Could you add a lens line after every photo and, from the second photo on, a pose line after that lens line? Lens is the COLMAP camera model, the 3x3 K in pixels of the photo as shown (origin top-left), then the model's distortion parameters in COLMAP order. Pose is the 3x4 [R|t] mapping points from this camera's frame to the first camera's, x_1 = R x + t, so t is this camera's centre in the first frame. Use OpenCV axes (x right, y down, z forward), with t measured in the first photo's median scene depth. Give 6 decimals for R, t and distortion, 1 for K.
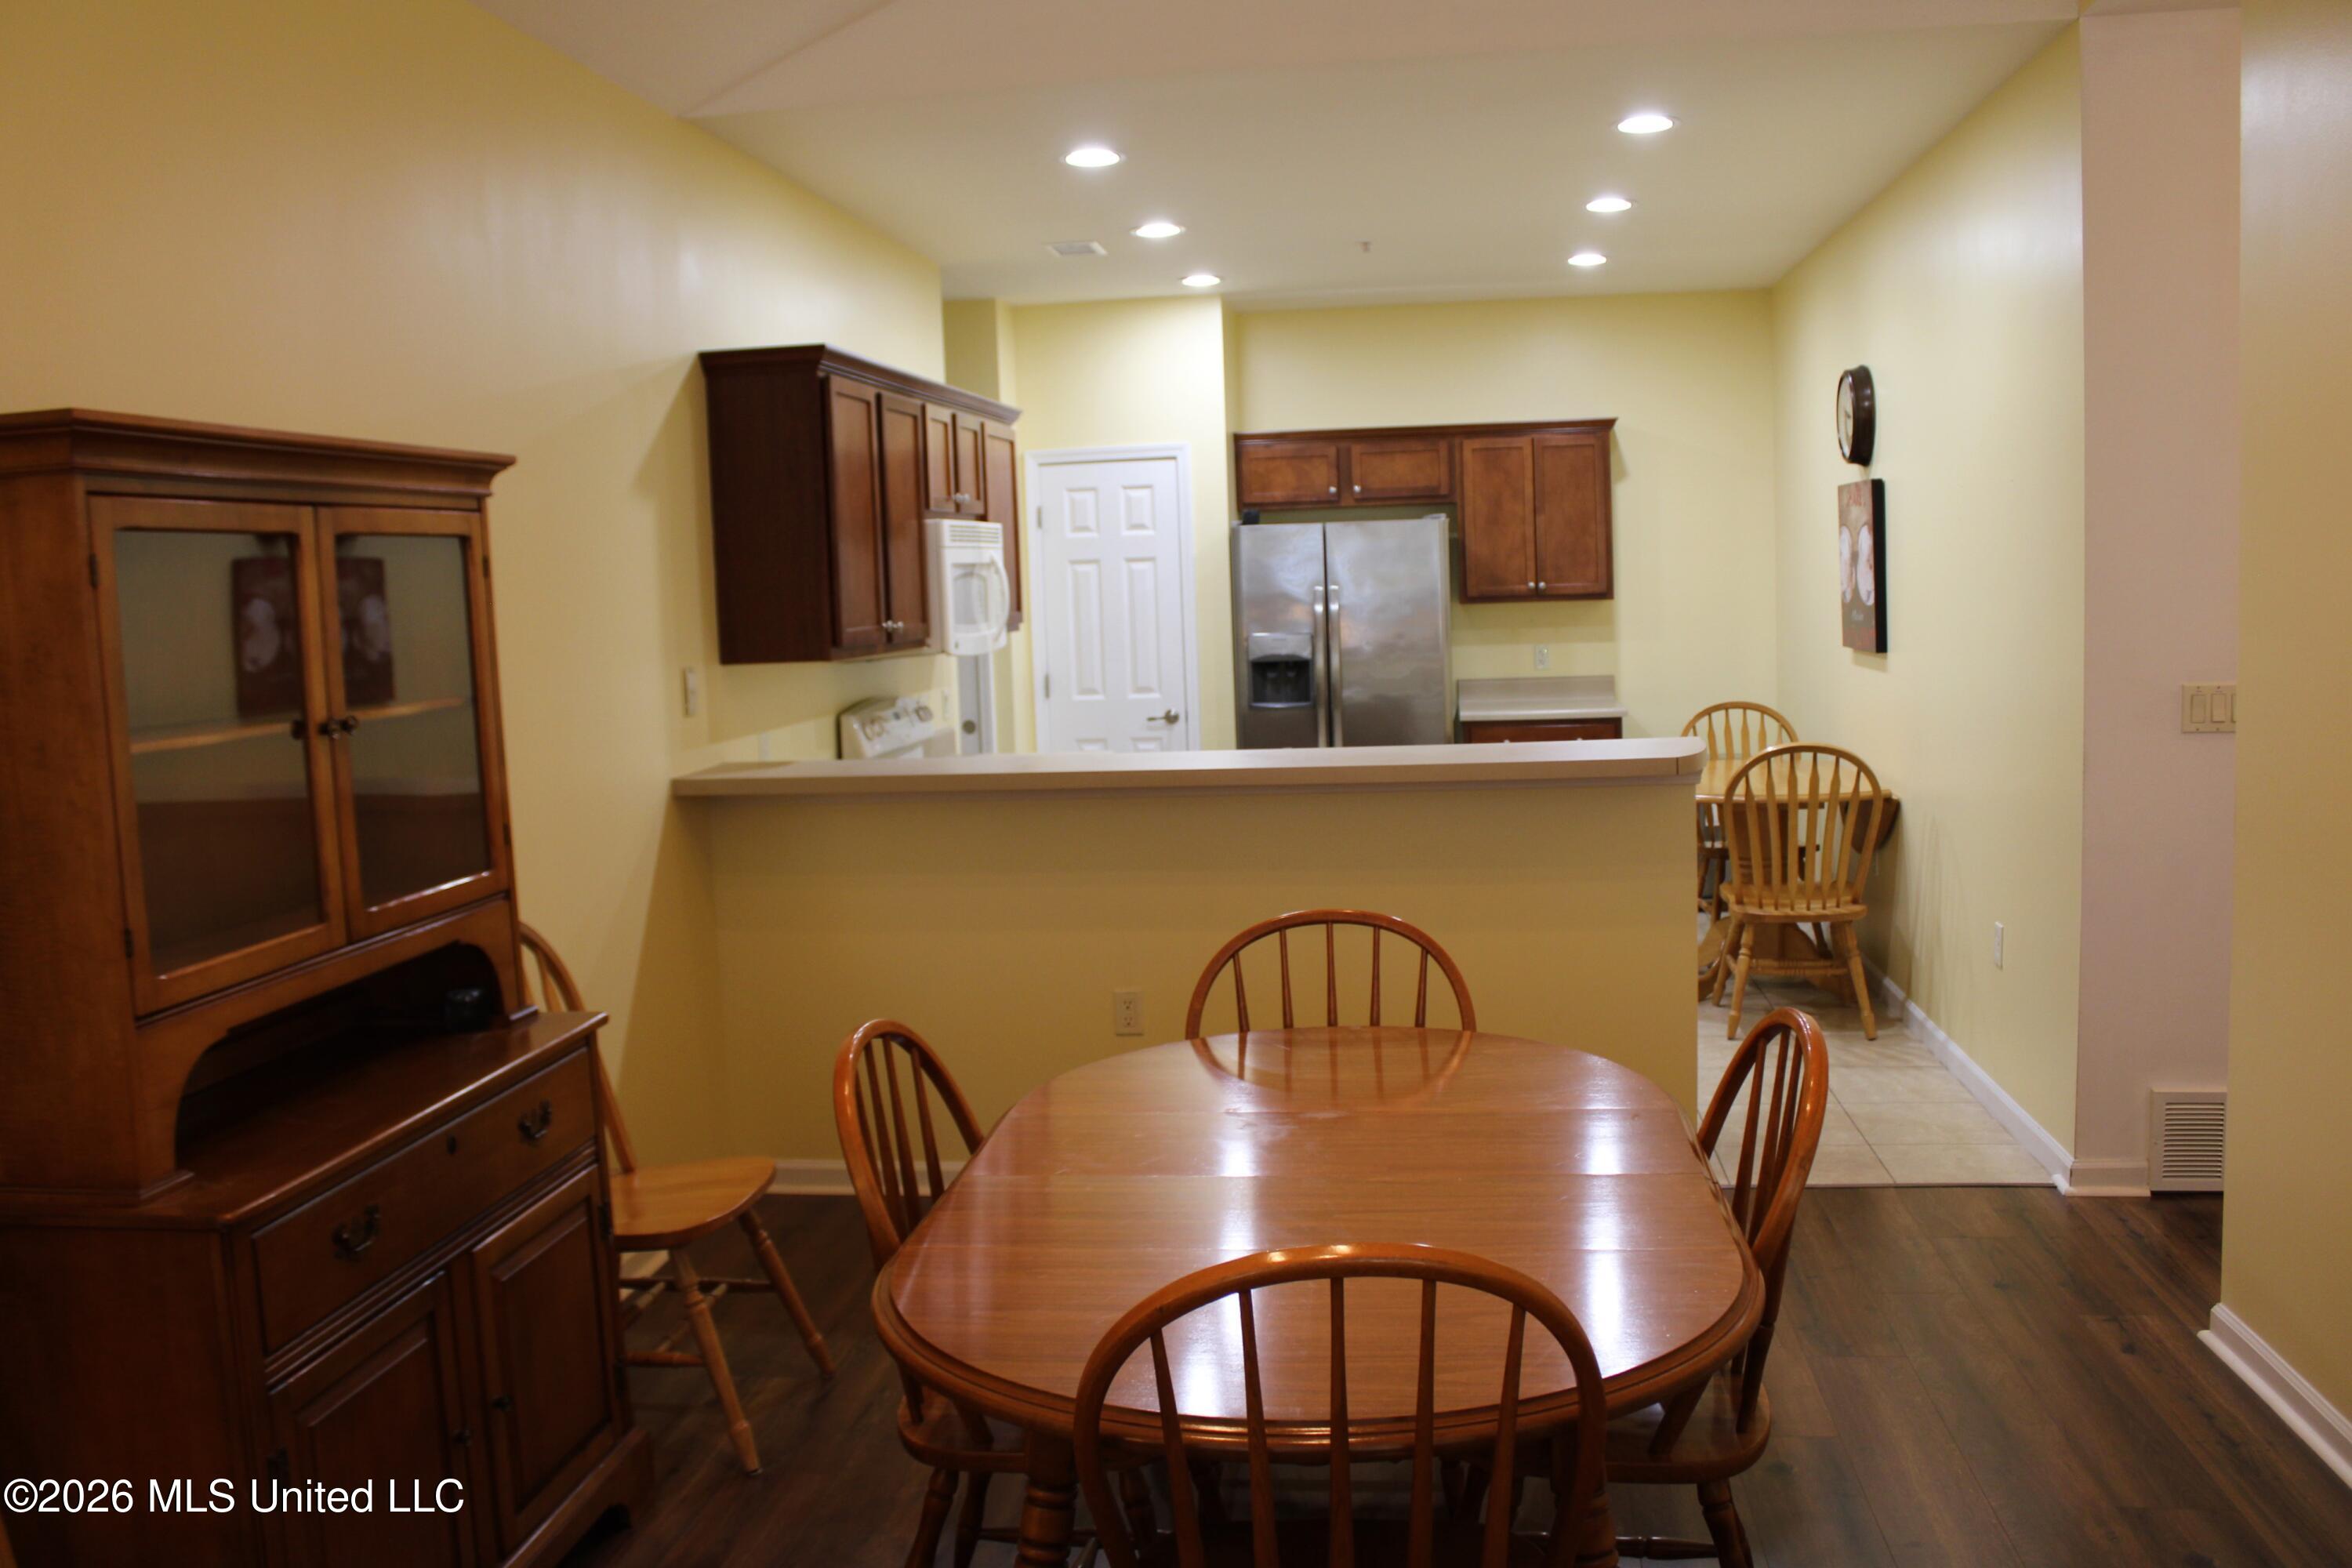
lens RADIAL K [[1965.3, 0, 1169.9], [0, 1965.3, 761.8], [0, 0, 1]] dist [-0.168046, 0.154280]
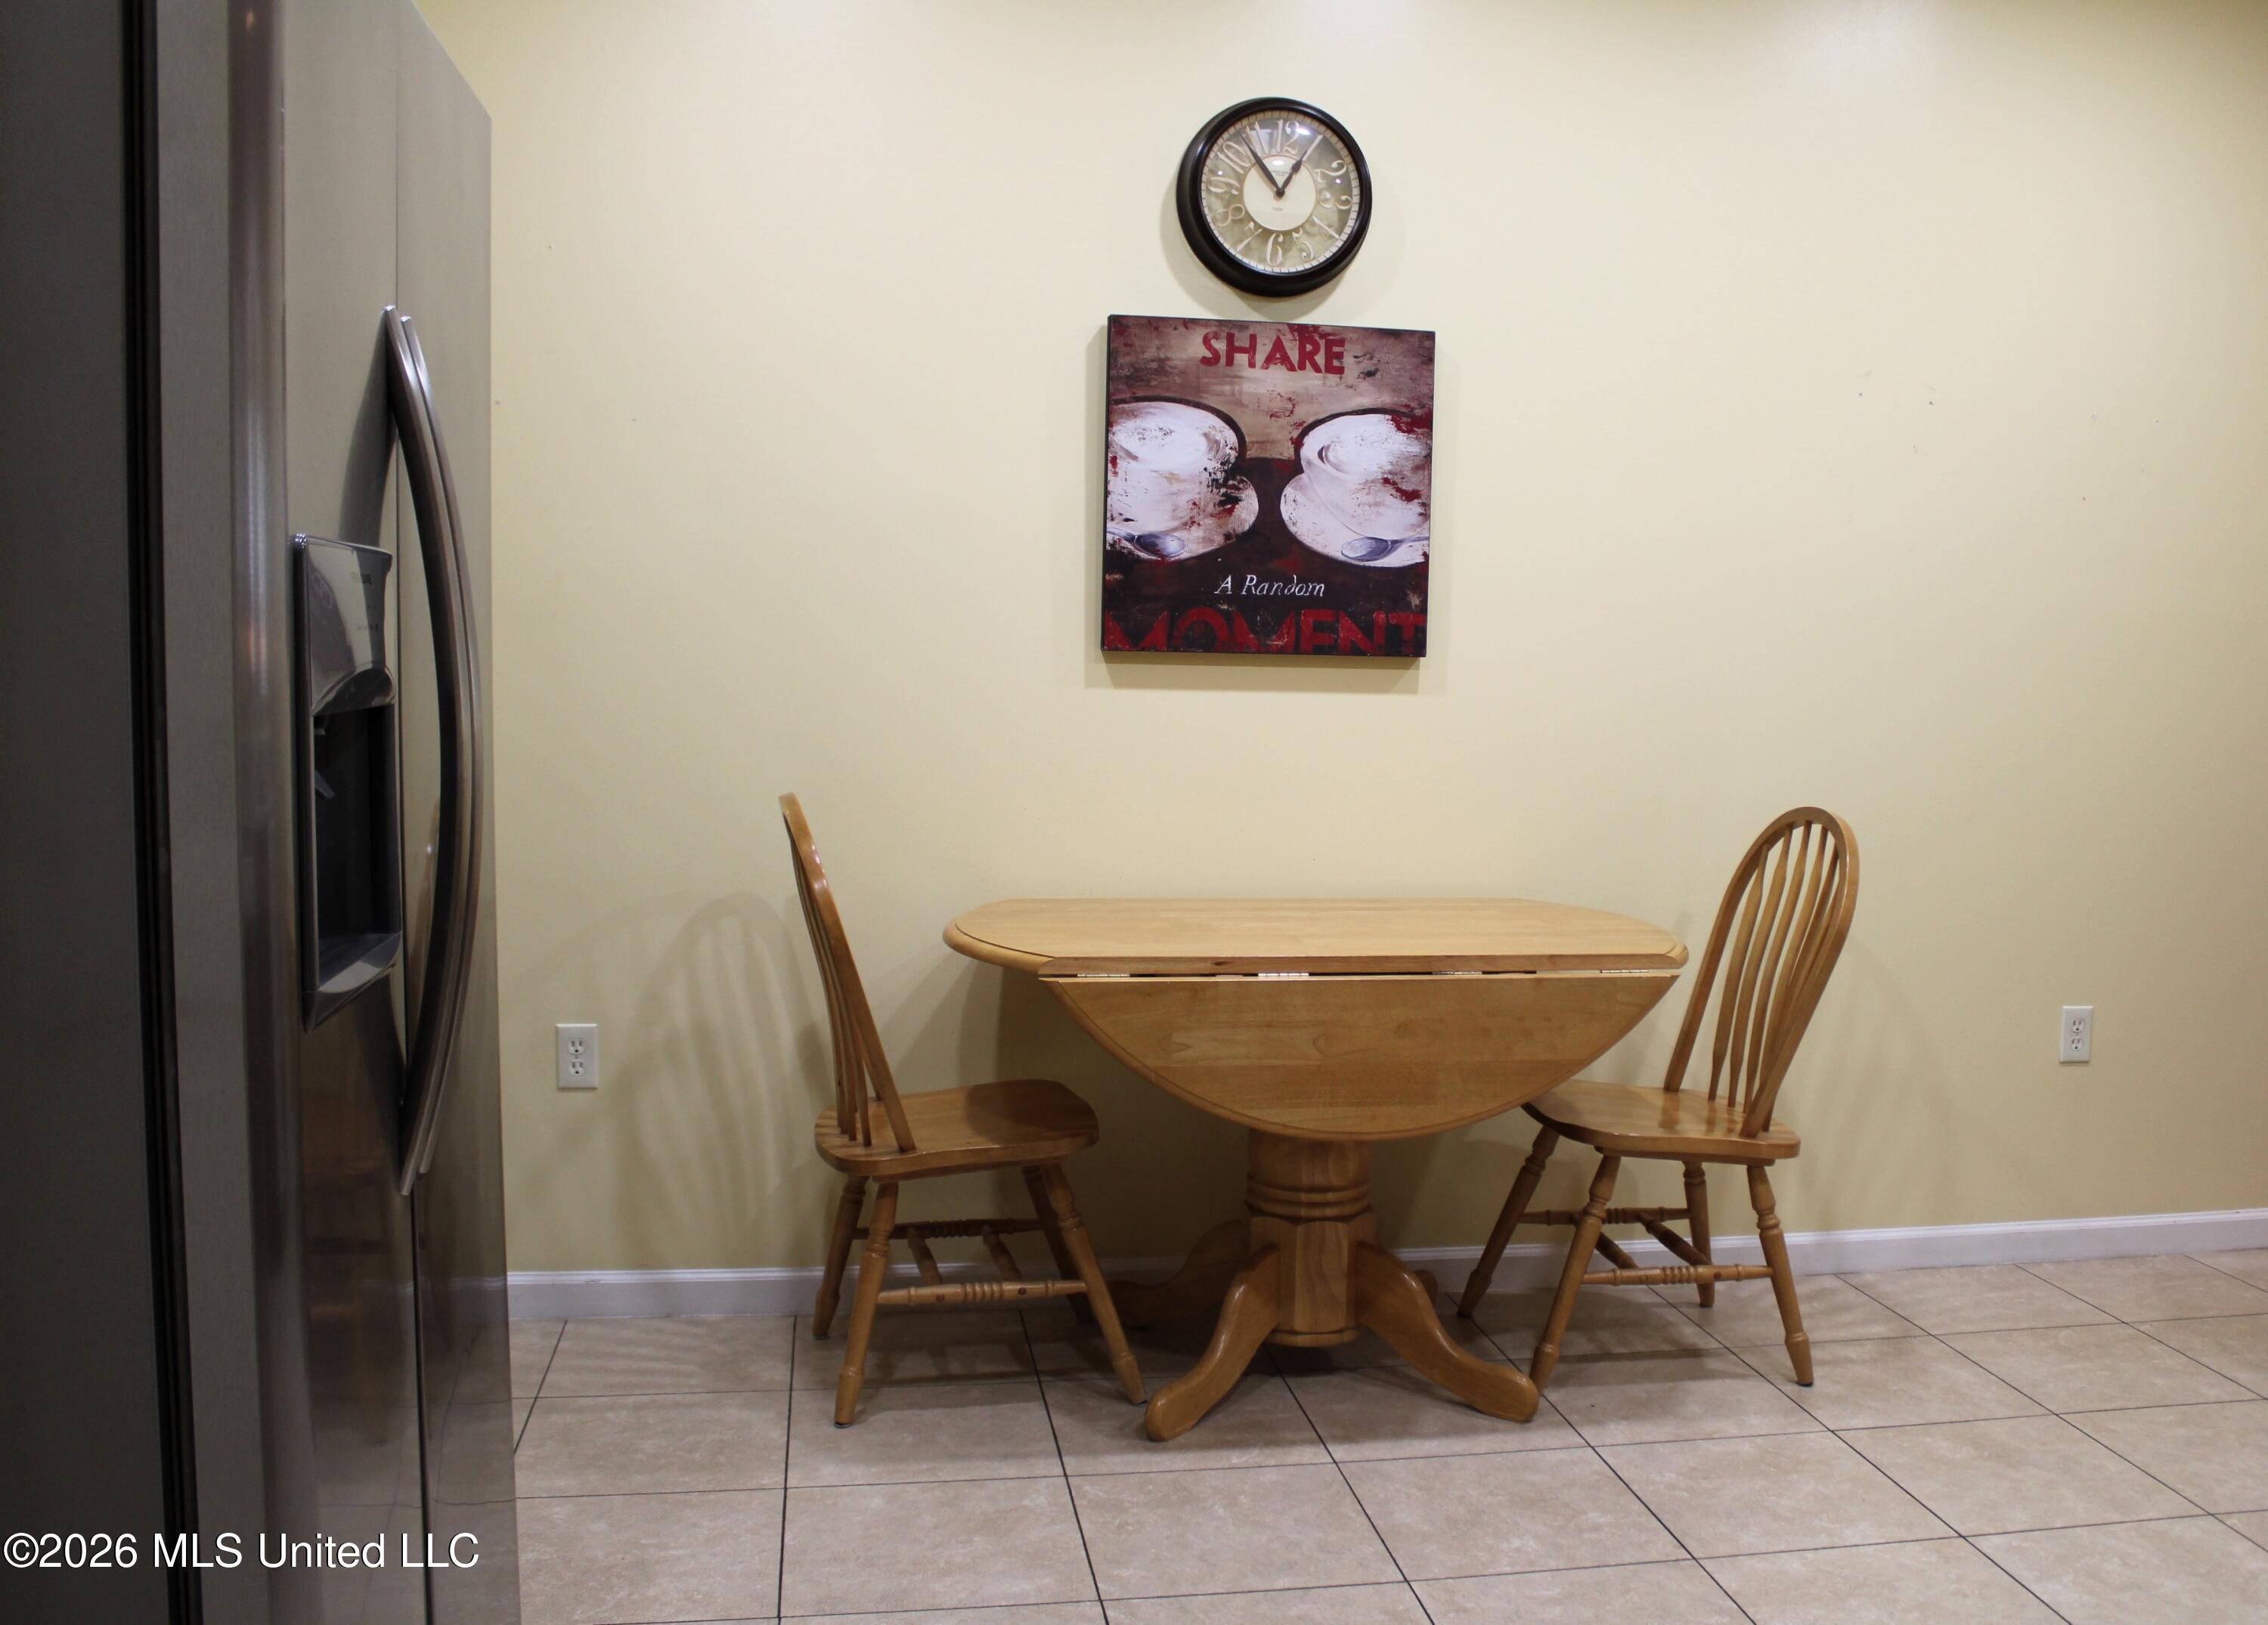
lens RADIAL K [[2188.2, 0, 1088.5], [0, 2188.2, 809.4], [0, 0, 1]] dist [-0.165964, 0.173280]
pose [[-0.301516, -0.046860, 0.952309, -0.144124], [0.078902, 0.994139, 0.073900, -0.051766], [-0.950191, 0.097421, -0.296052, 0.992804]]
